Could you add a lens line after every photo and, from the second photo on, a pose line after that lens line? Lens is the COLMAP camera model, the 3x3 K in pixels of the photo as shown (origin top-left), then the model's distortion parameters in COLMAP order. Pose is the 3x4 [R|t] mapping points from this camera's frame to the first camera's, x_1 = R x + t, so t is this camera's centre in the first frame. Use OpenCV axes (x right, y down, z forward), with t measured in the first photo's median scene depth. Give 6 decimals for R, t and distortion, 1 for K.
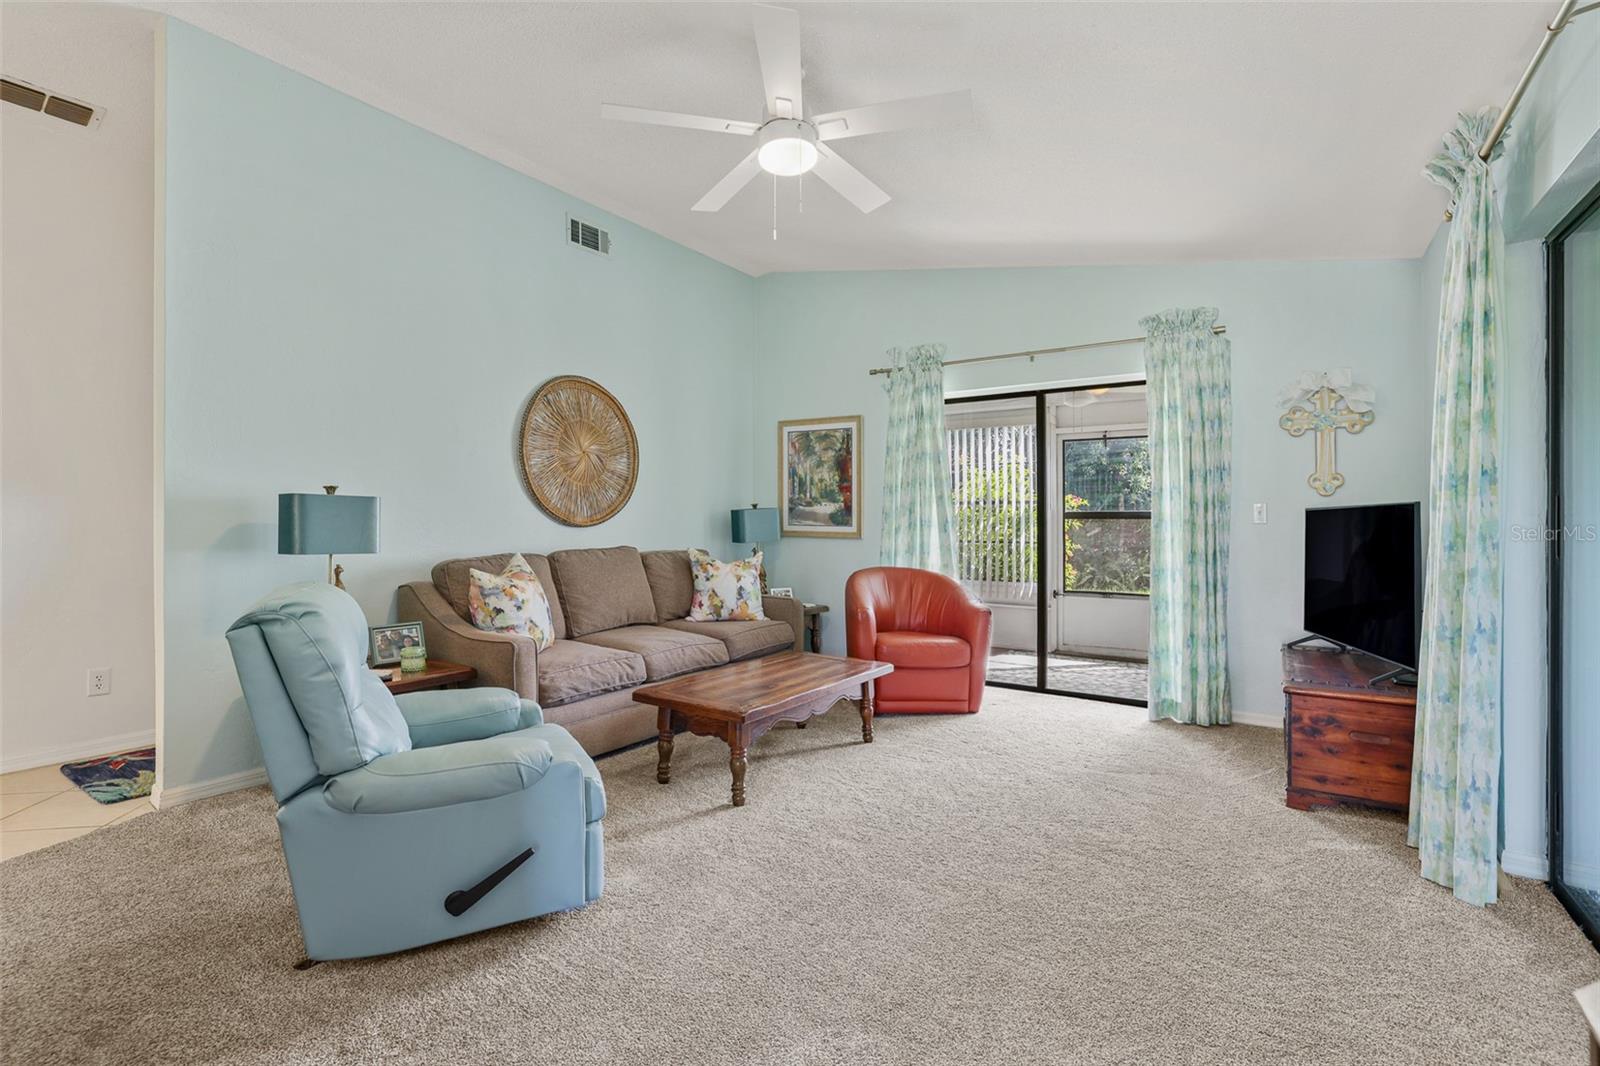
lens RADIAL K [[731.8, 0, 800.0], [0, 731.8, 533.0], [0, 0, 1]] dist [-0.001324, 0.000106]
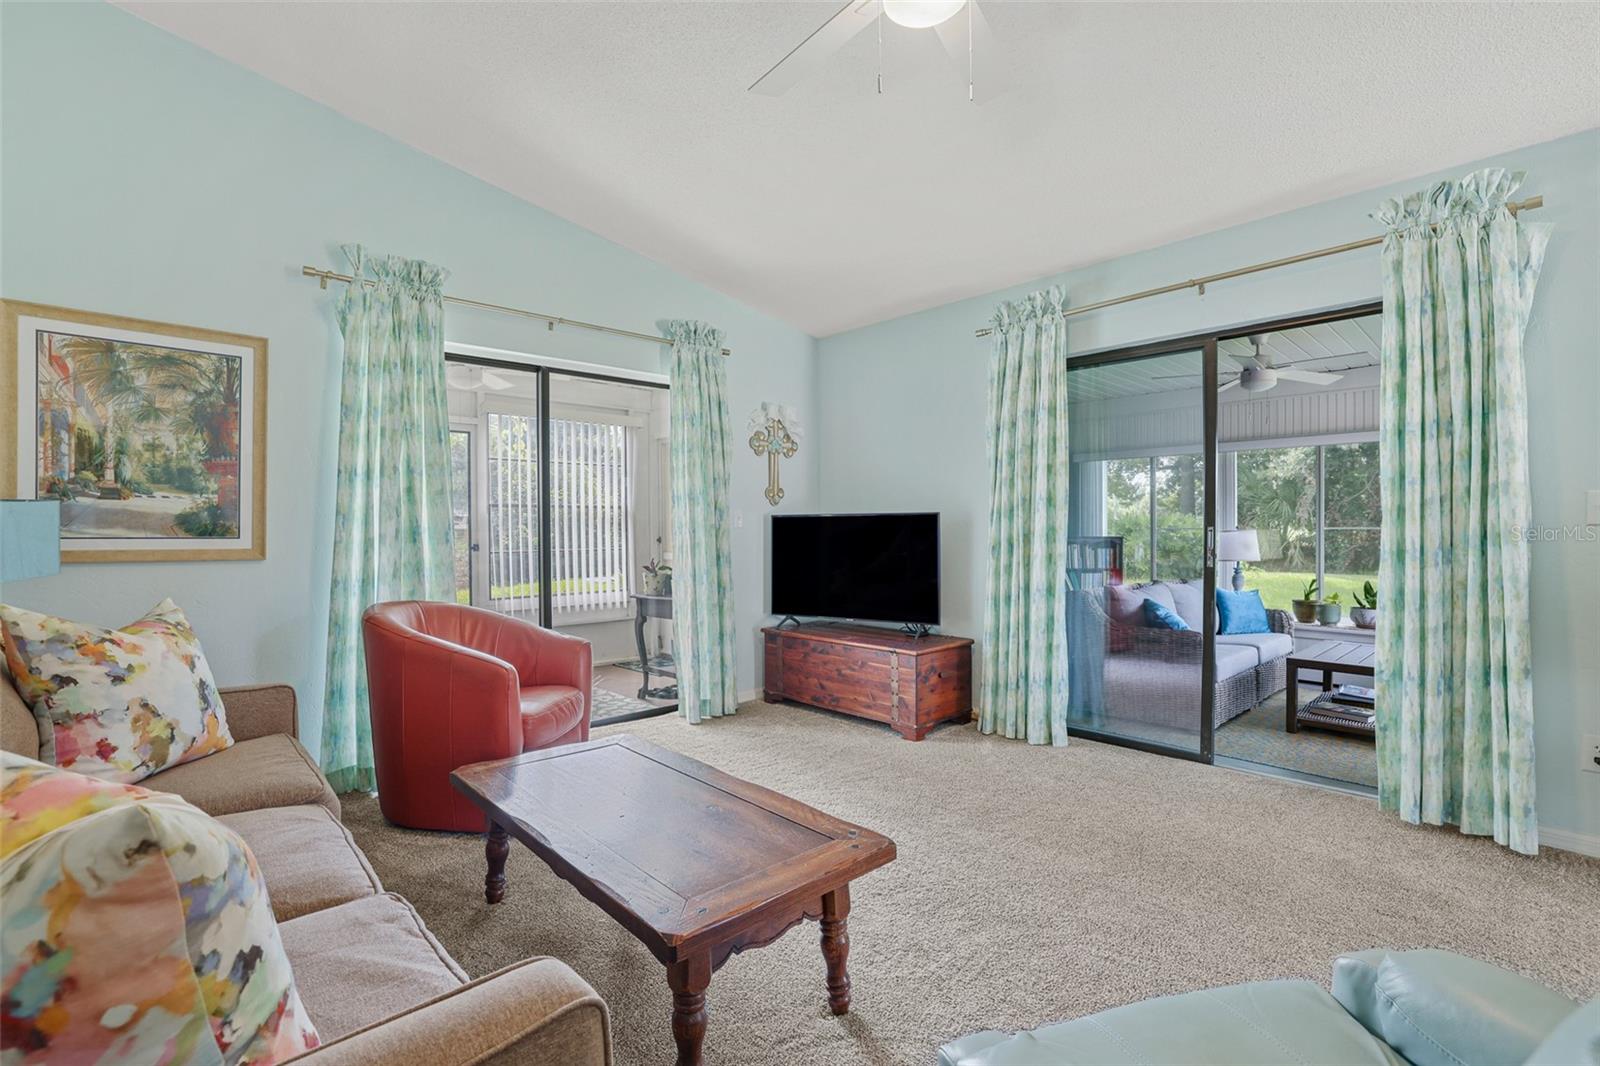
lens RADIAL K [[731.8, 0, 800.0], [0, 731.8, 533.0], [0, 0, 1]] dist [-0.001324, 0.000106]
pose [[0.240595, -0.013521, 0.970531, -0.354196], [0.018574, 0.999784, 0.009324, -0.010432], [-0.970448, 0.015783, 0.240794, 0.466007]]
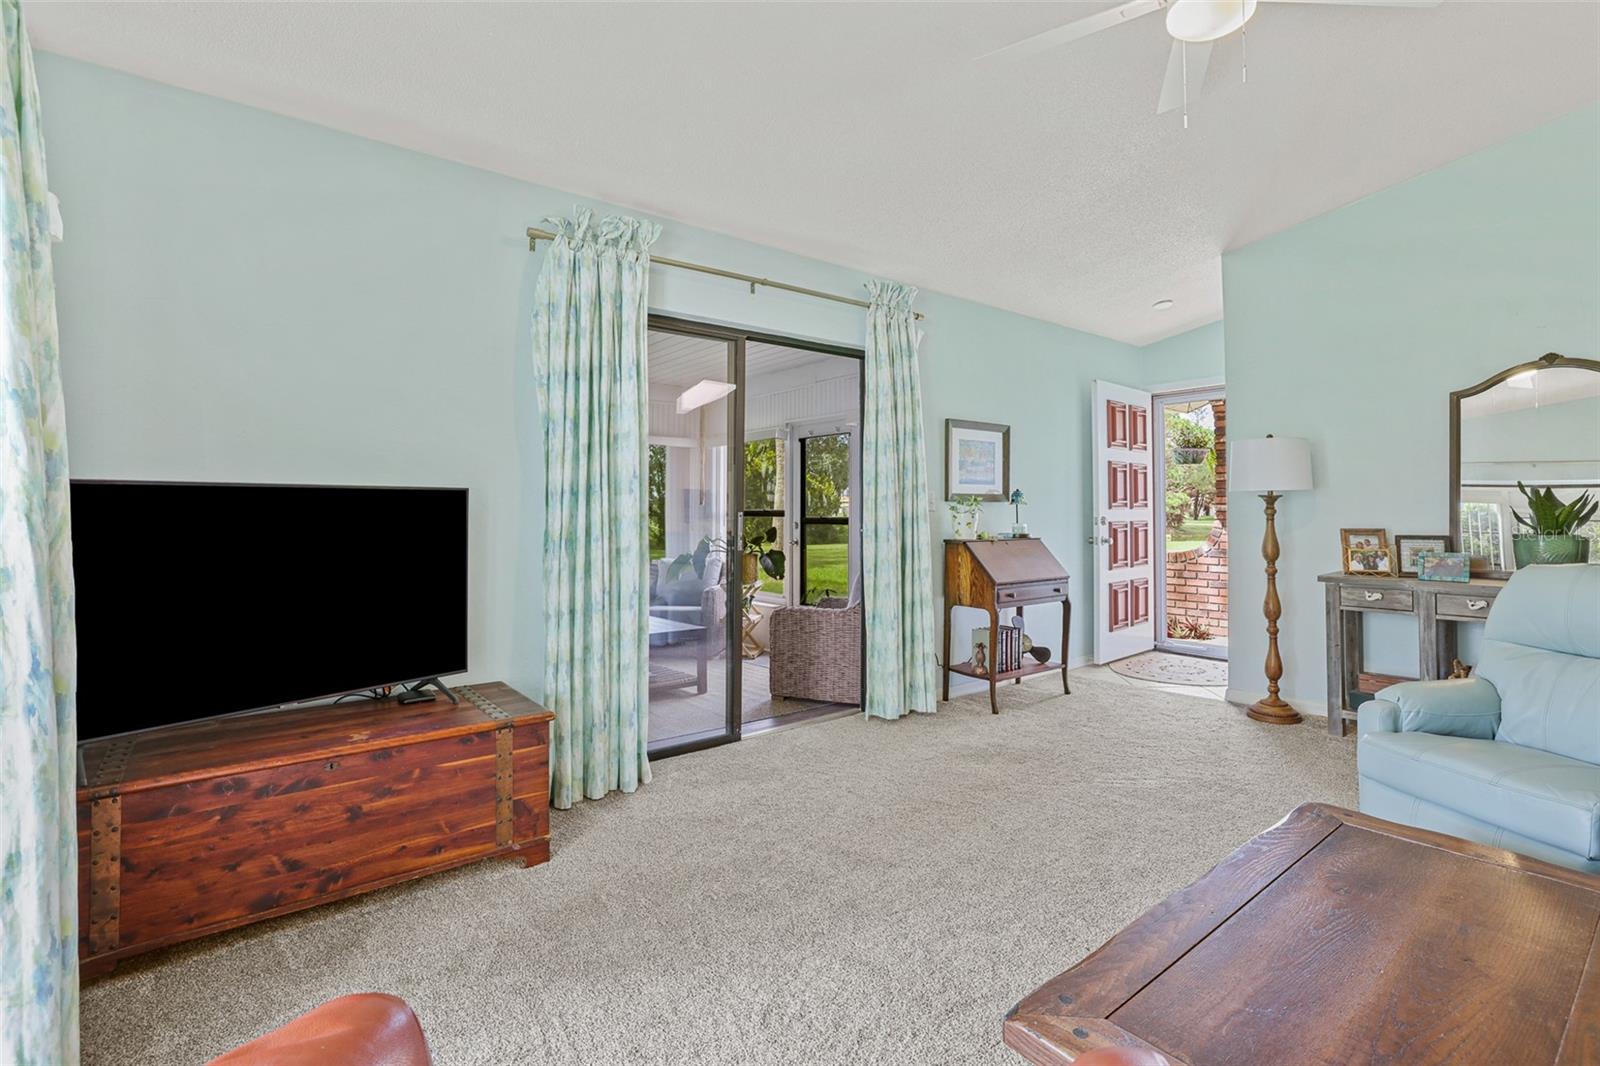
lens RADIAL K [[765.6, 0, 800.8], [0, 765.6, 491.4], [0, 0, 1]] dist [0.000012, 0.000087]
pose [[-0.944577, 0.010219, 0.328131, 0.073622], [0.005396, 0.999864, -0.015604, -0.011286], [-0.328246, -0.012968, -0.944503, 0.925145]]
